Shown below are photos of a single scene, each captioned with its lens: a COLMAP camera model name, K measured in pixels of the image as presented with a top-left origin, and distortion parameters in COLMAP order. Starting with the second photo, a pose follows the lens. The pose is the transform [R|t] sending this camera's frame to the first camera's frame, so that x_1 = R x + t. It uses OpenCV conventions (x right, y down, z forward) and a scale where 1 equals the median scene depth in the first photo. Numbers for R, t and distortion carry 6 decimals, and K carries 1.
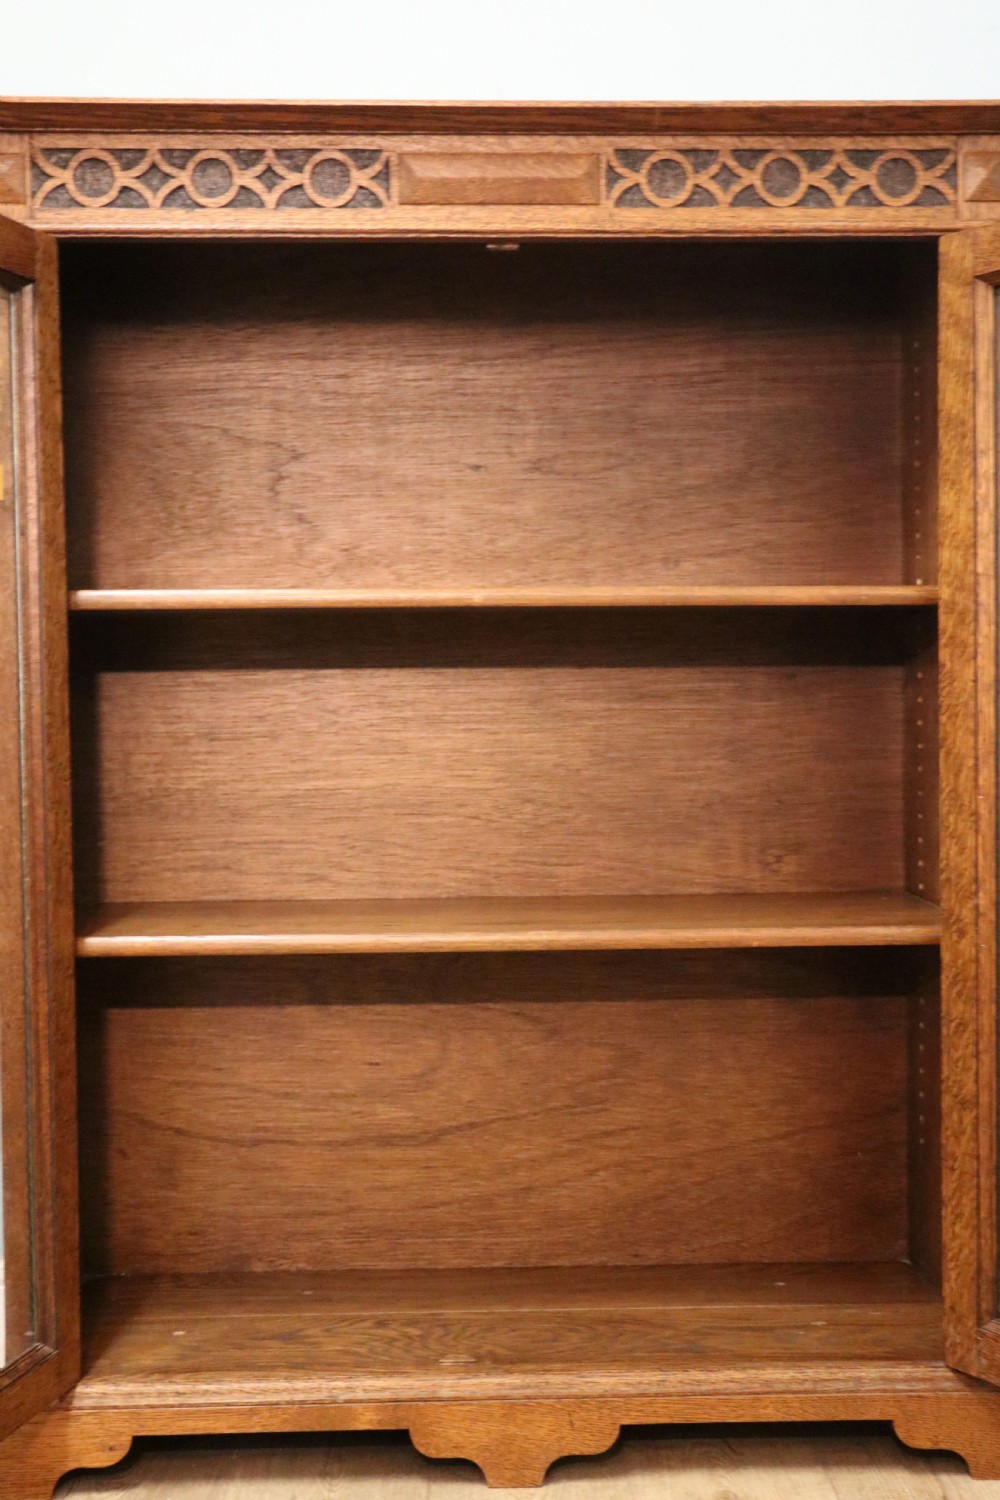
lens RADIAL K [[2147.8, 0, 490.6], [0, 2147.8, 747.1], [0, 0, 1]] dist [0.066481, 0.000000]
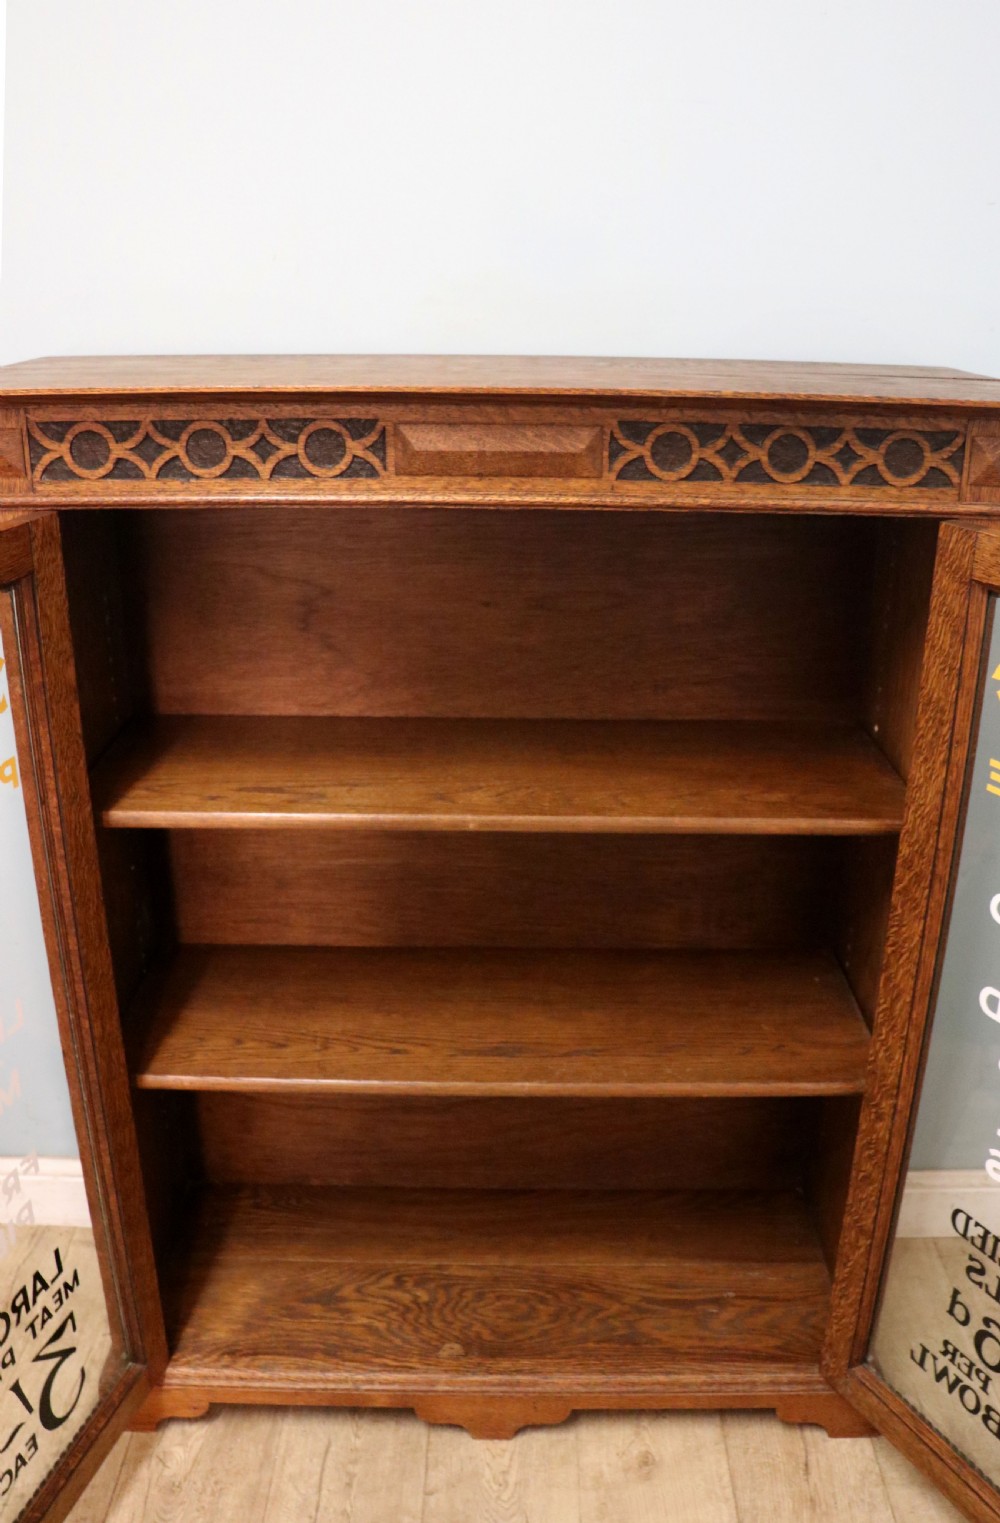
lens RADIAL K [[1306.2, 0, 506.9], [0, 1306.2, 760.1], [0, 0, 1]] dist [-0.180072, 0.148797]
pose [[0.999164, 0.032235, -0.025136, 0.026767], [-0.021948, 0.941824, 0.335390, -0.325121], [0.034485, -0.334558, 0.941744, 0.404031]]
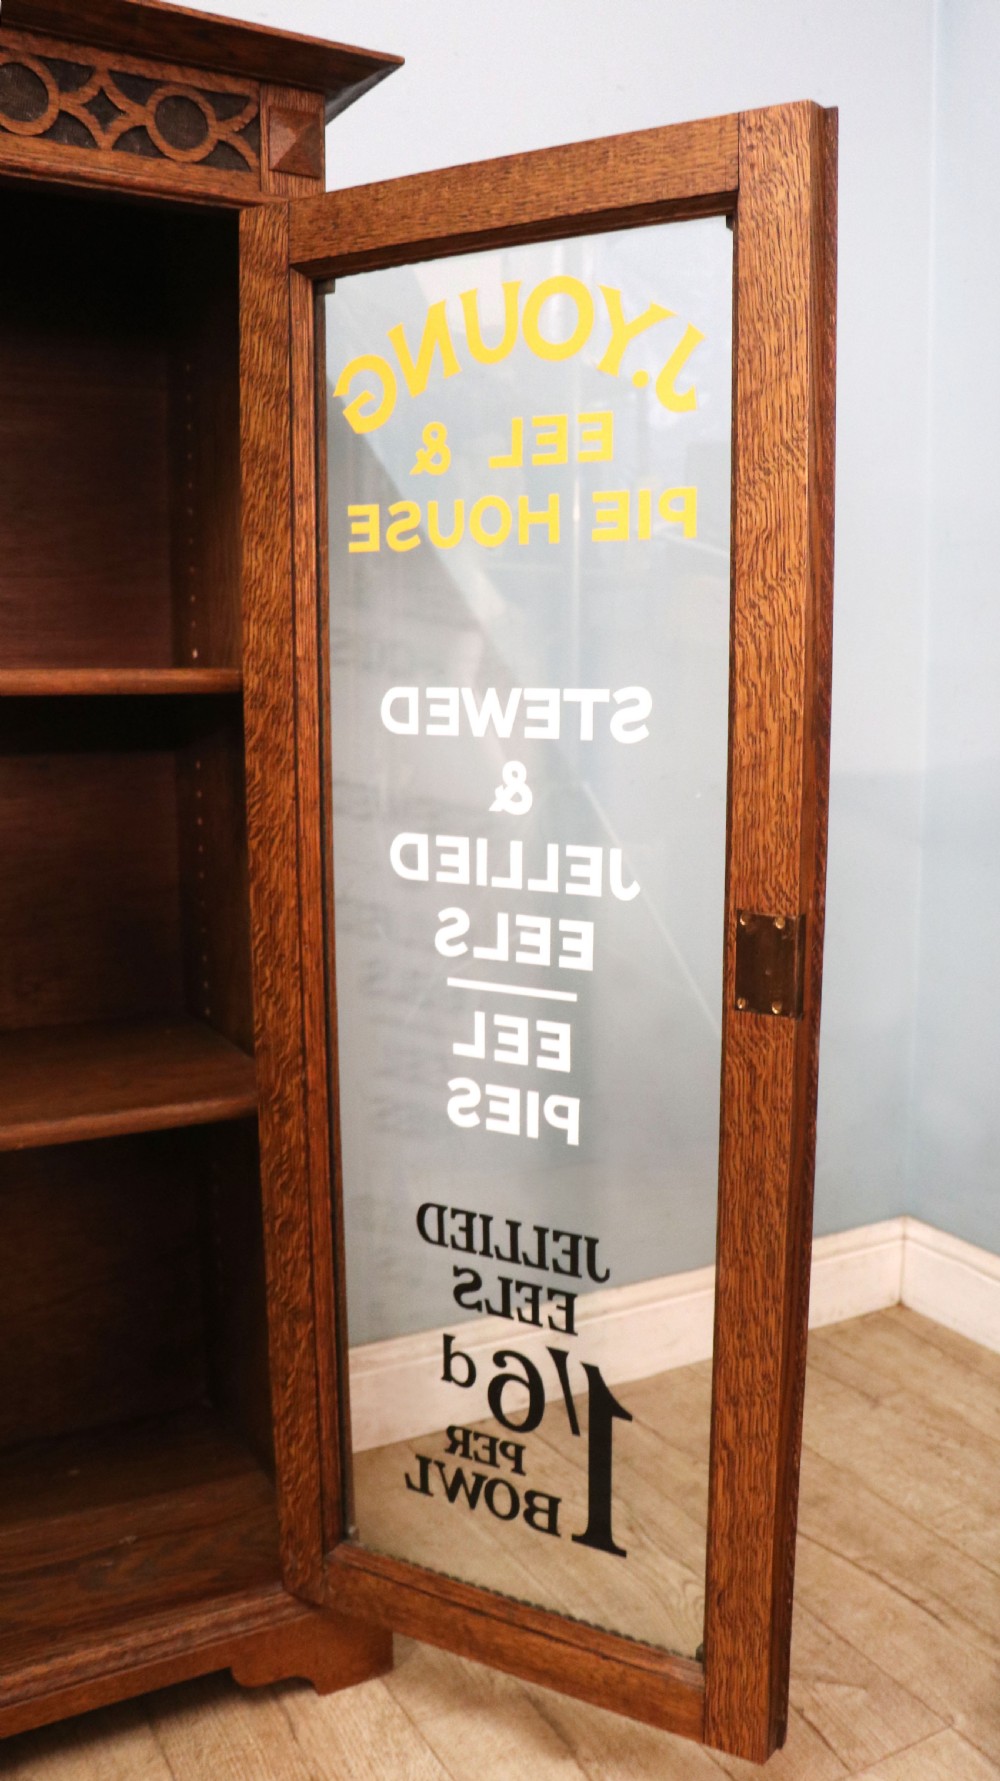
lens RADIAL K [[1513.7, 0, 606.3], [0, 1513.7, 925.8], [0, 0, 1]] dist [-0.185036, 0.135354]
pose [[0.868563, -0.066018, 0.491162, 0.054635], [0.000586, 0.991223, 0.132197, -0.055309], [-0.495578, -0.114534, 0.860979, 0.473714]]
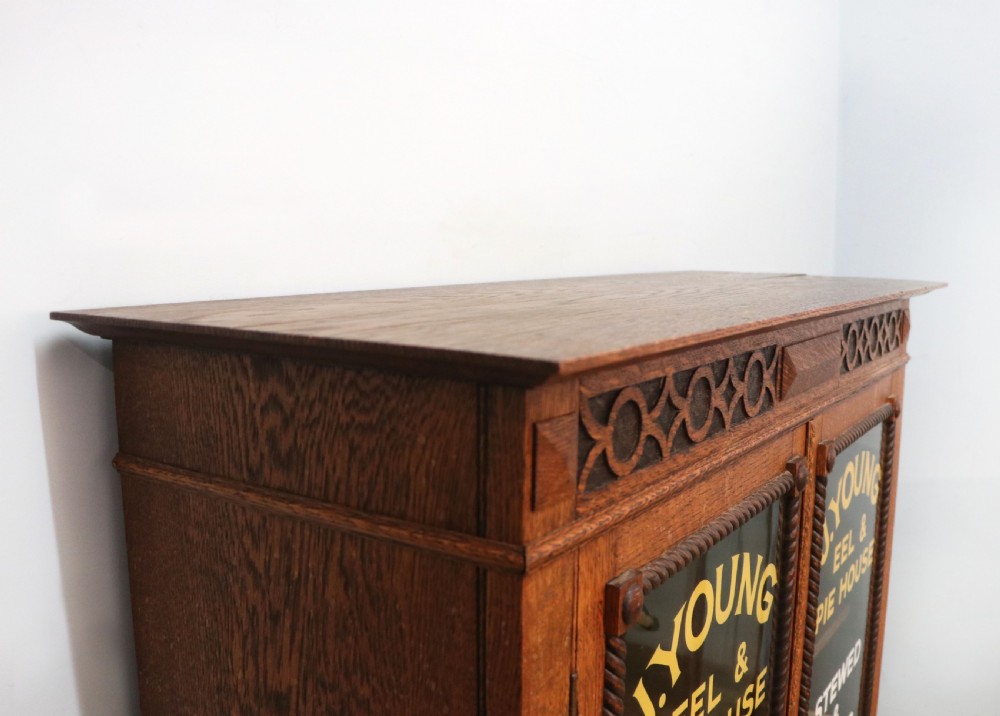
lens RADIAL K [[919.1, 0, 527.5], [0, 919.1, 397.2], [0, 0, 1]] dist [-0.116162, 0.010547]
pose [[0.581046, -0.123902, 0.804384, -0.407592], [0.010882, 0.989438, 0.144546, -0.307712], [-0.813798, -0.075235, 0.576258, 0.860241]]
